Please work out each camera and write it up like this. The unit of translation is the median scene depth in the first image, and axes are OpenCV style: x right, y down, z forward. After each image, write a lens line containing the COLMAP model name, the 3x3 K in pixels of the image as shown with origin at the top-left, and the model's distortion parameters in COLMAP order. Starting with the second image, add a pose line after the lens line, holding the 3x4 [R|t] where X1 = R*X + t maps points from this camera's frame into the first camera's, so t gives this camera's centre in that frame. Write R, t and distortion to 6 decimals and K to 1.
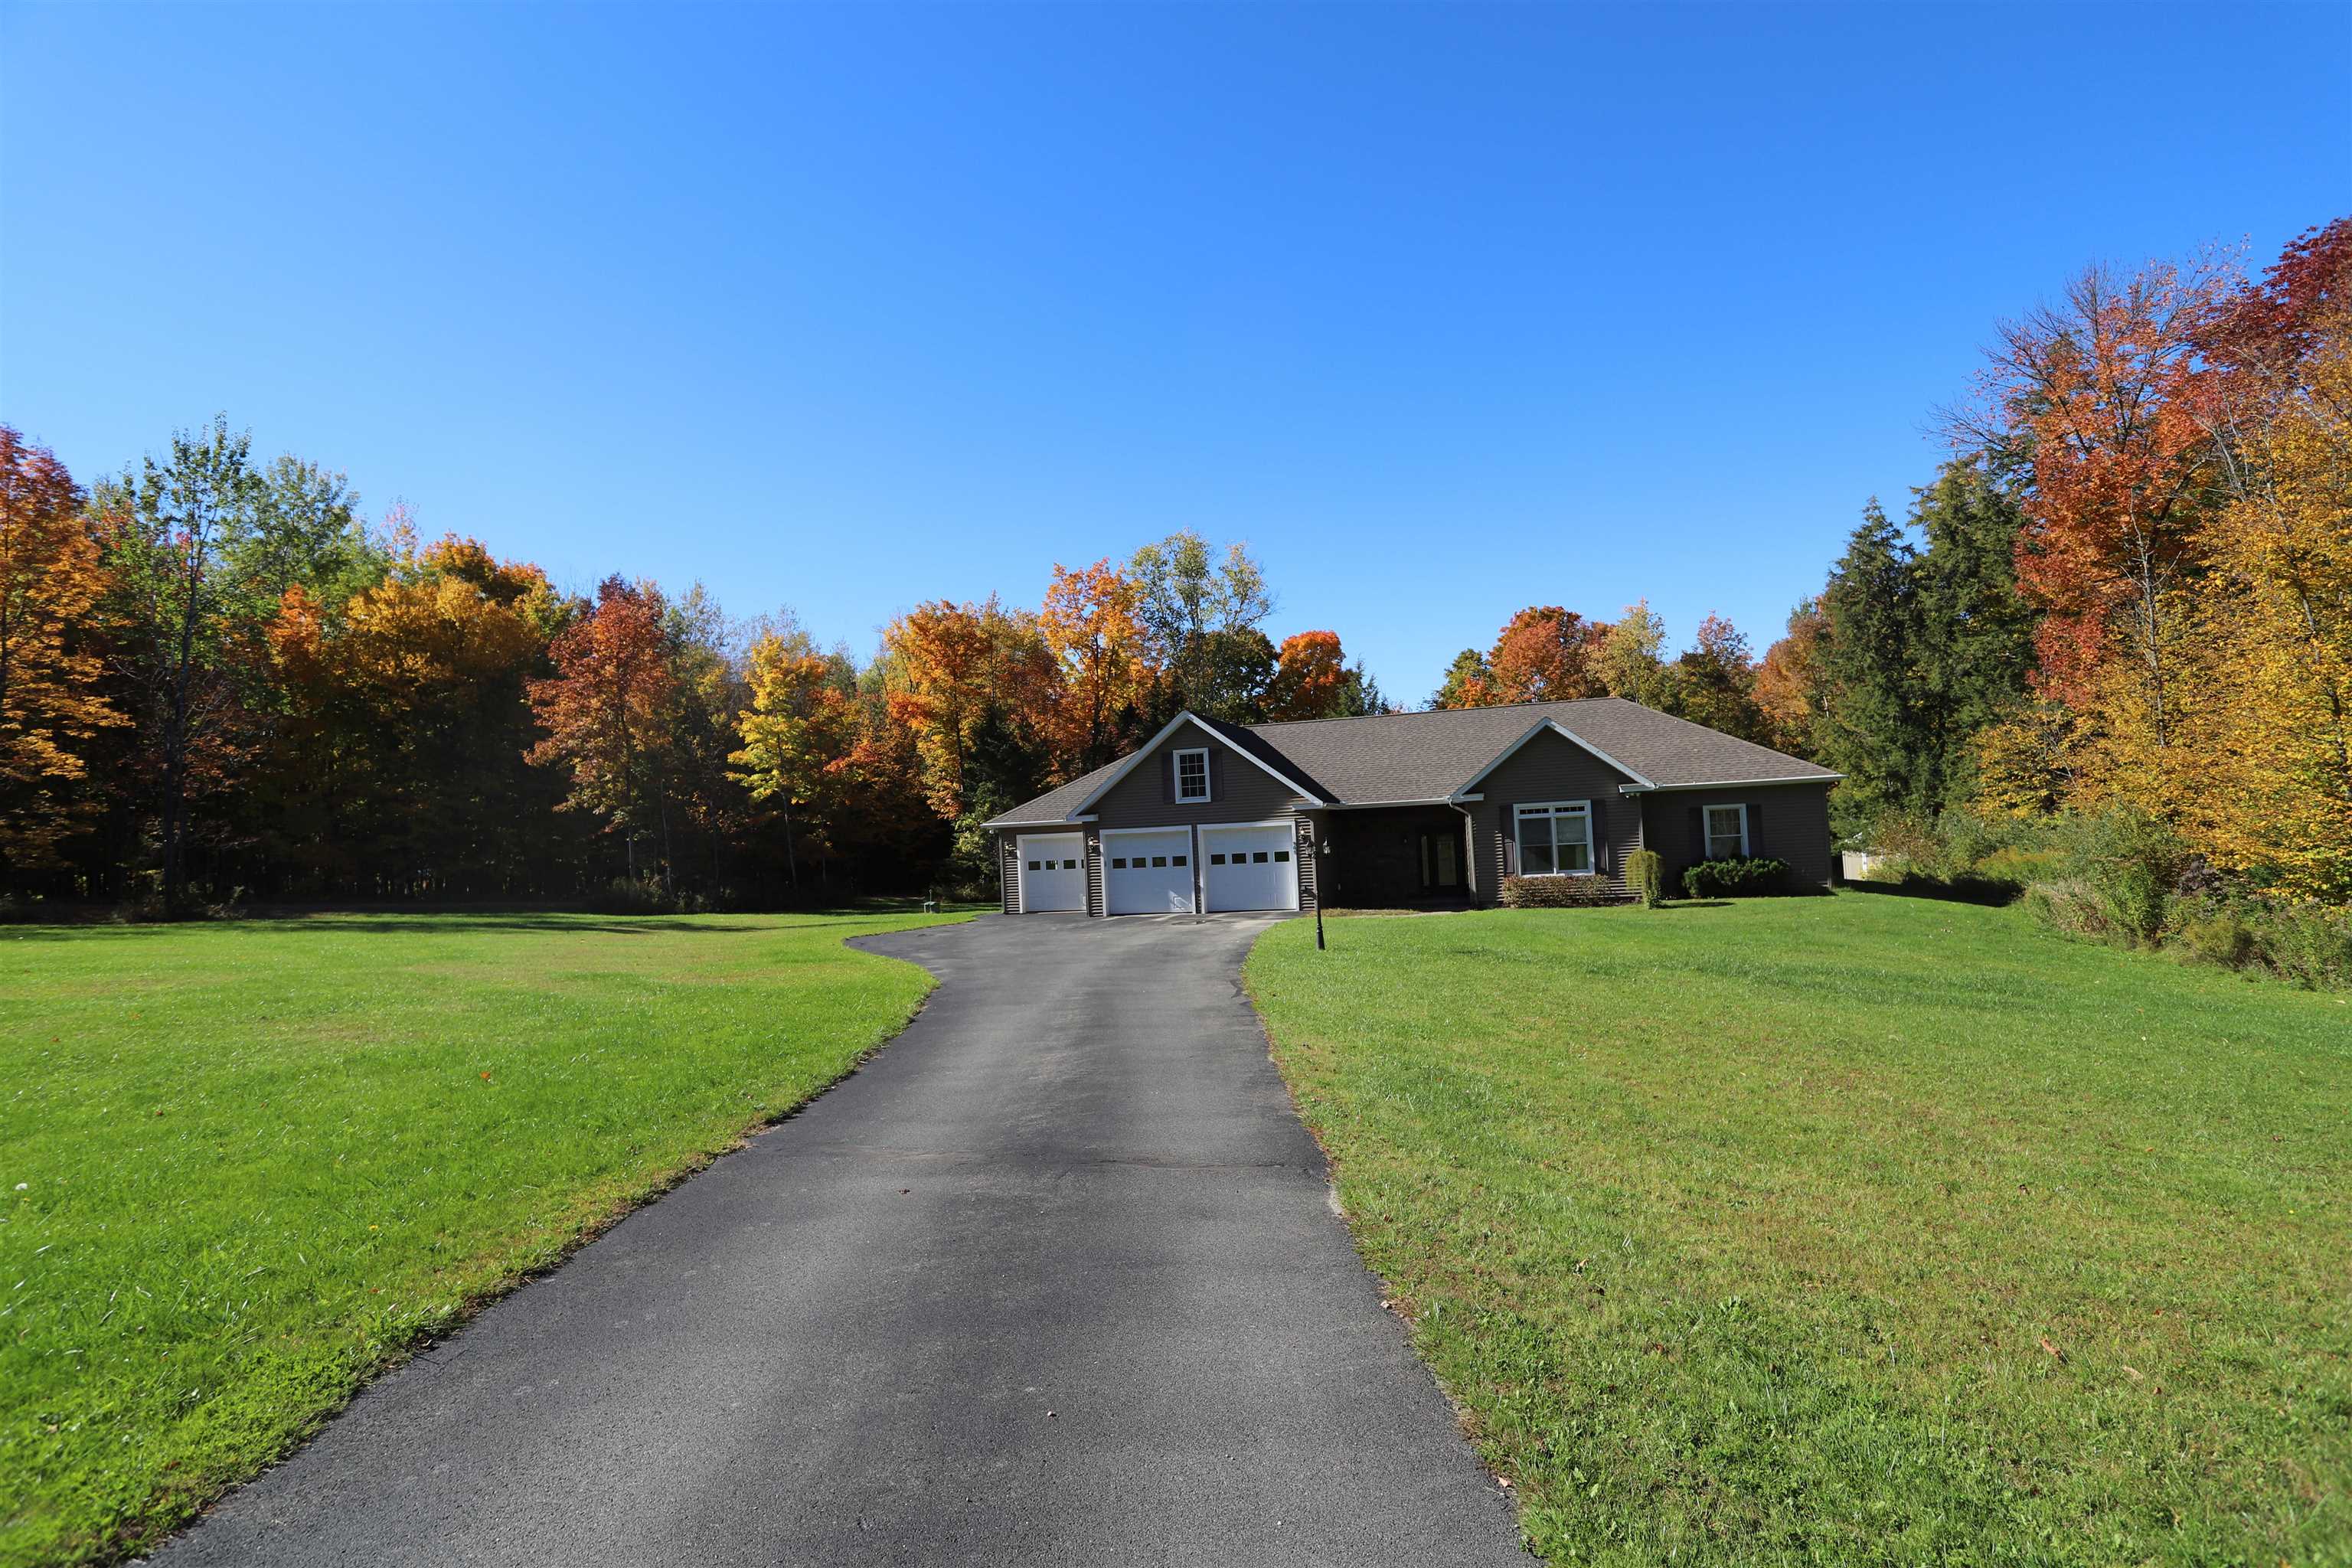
lens RADIAL K [[1119.0, 0, 1233.5], [0, 1119.0, 790.4], [0, 0, 1]] dist [-0.075425, 0.032868]
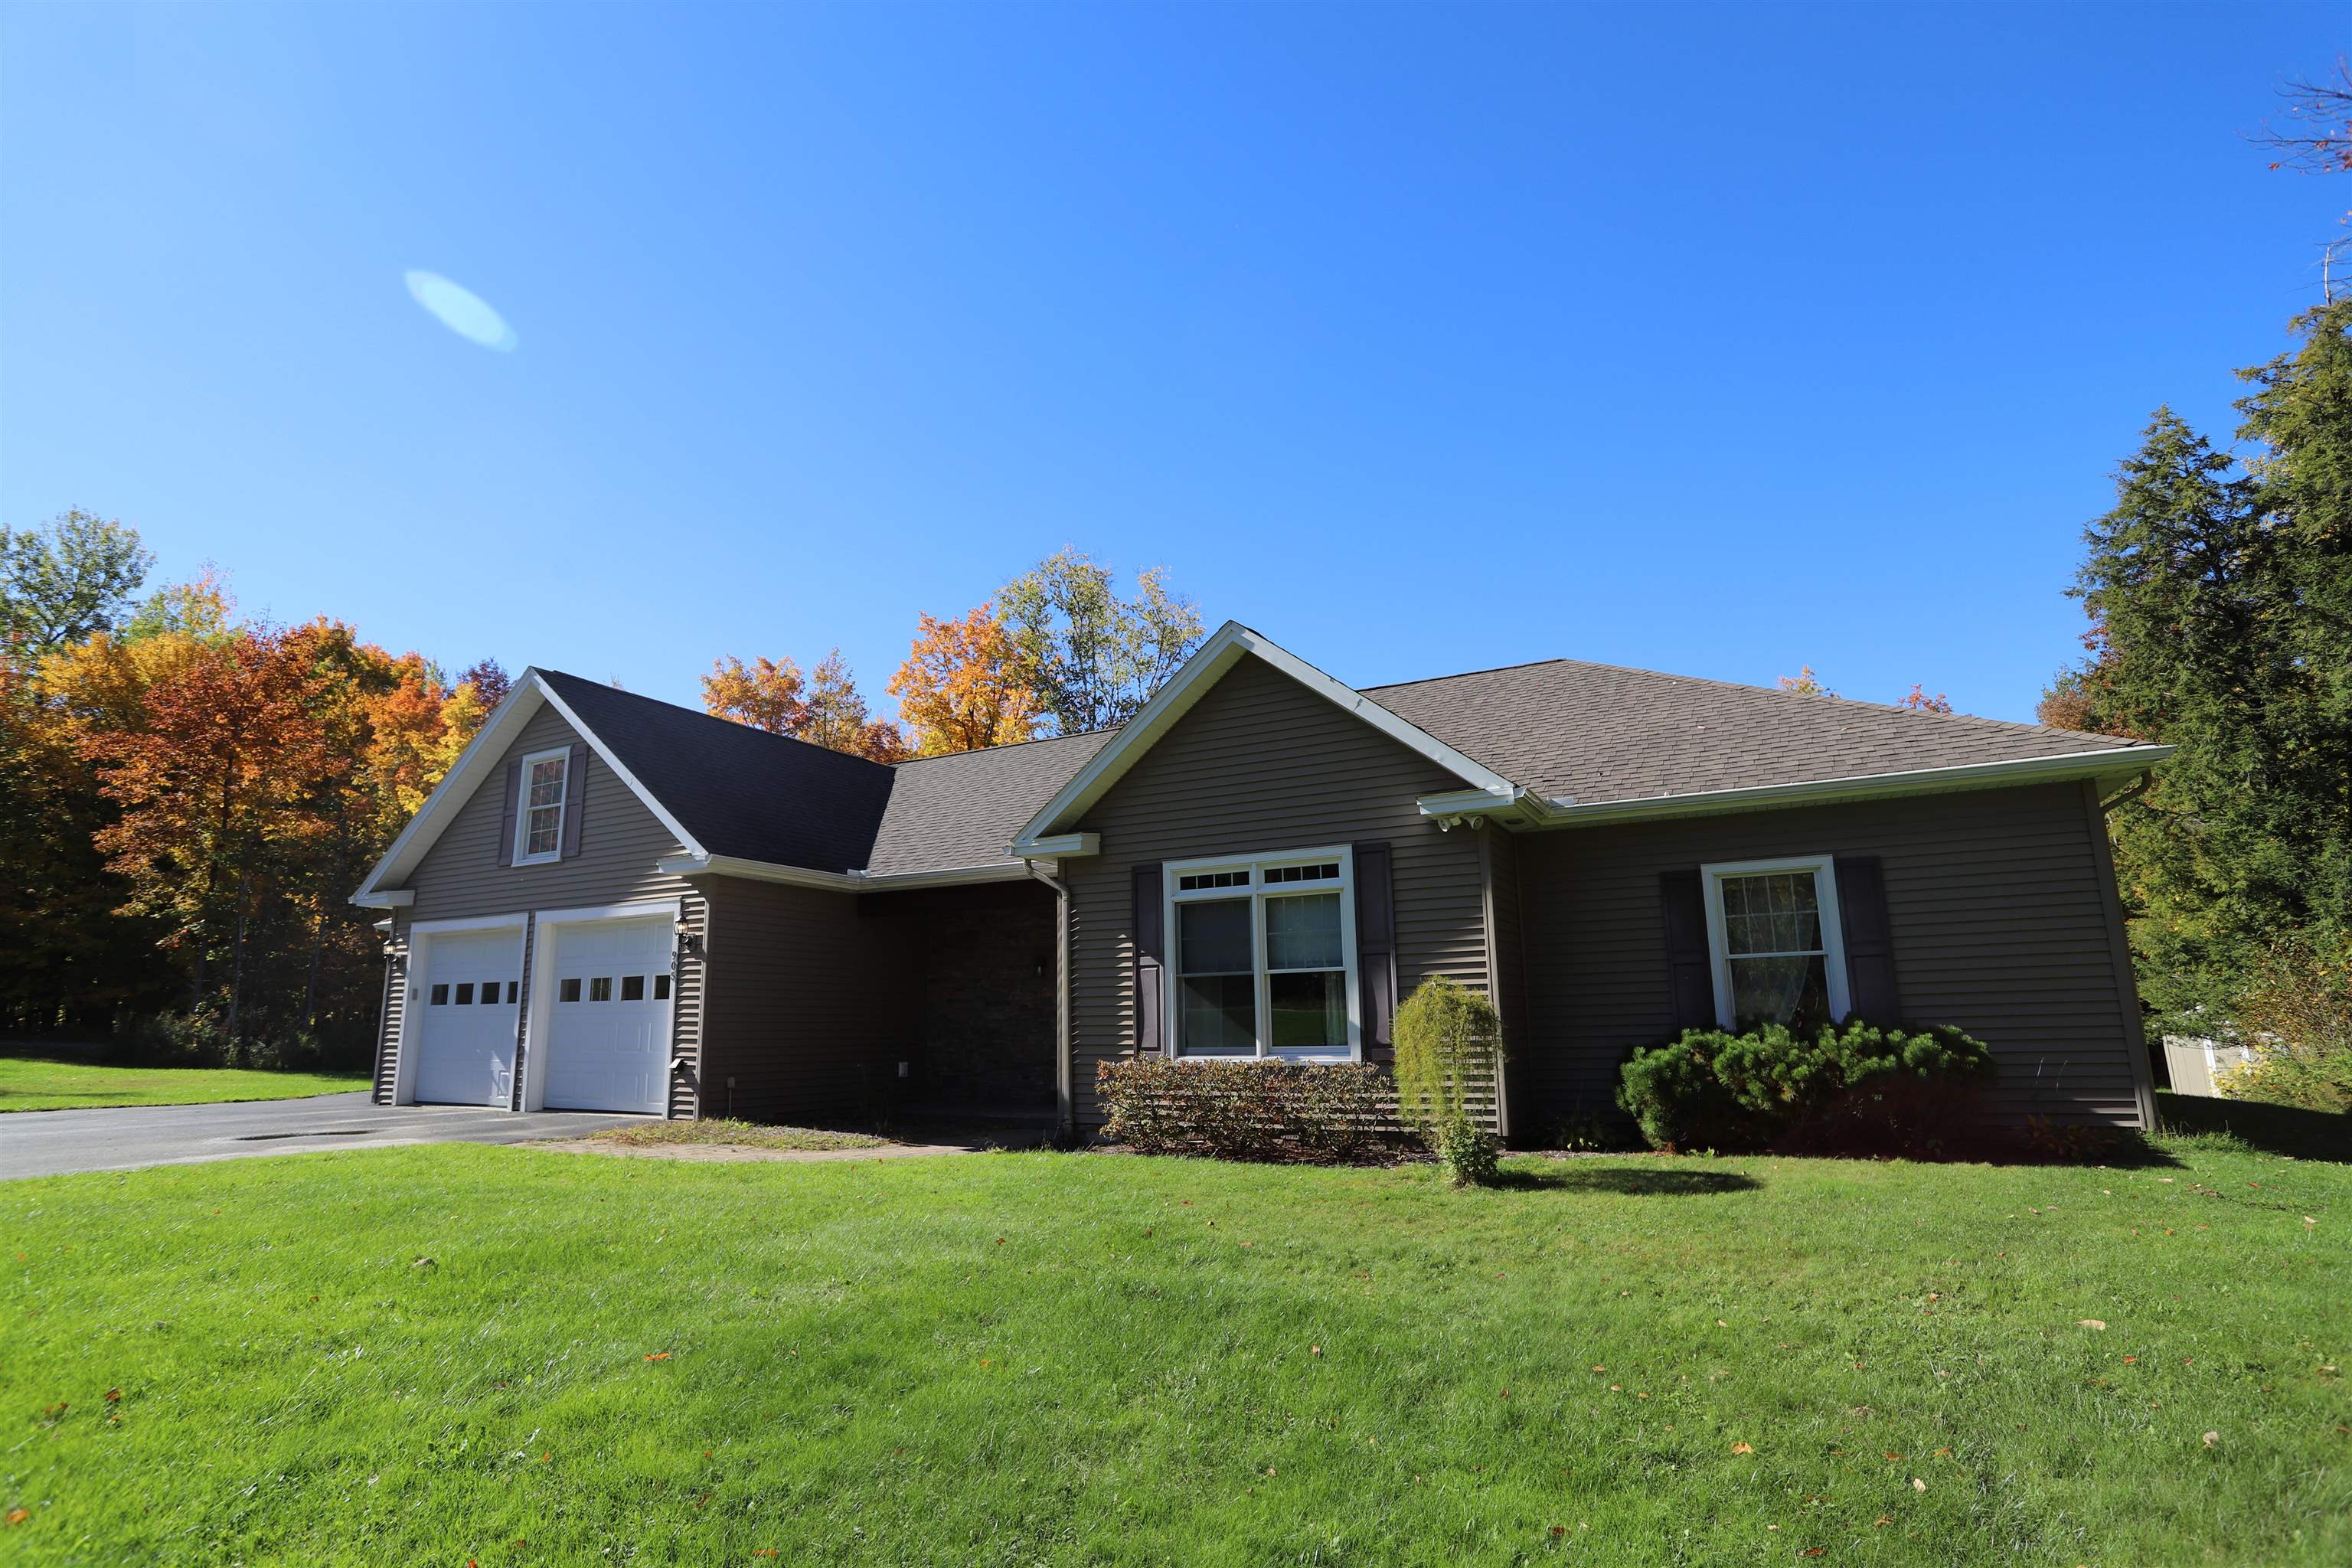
lens RADIAL K [[1119.0, 0, 1233.5], [0, 1119.0, 790.4], [0, 0, 1]] dist [-0.075425, 0.032868]
pose [[0.981650, -0.009181, -0.190472, 0.333785], [-0.021081, 0.987493, -0.156246, 0.045272], [0.189525, 0.157394, 0.969179, 0.613823]]
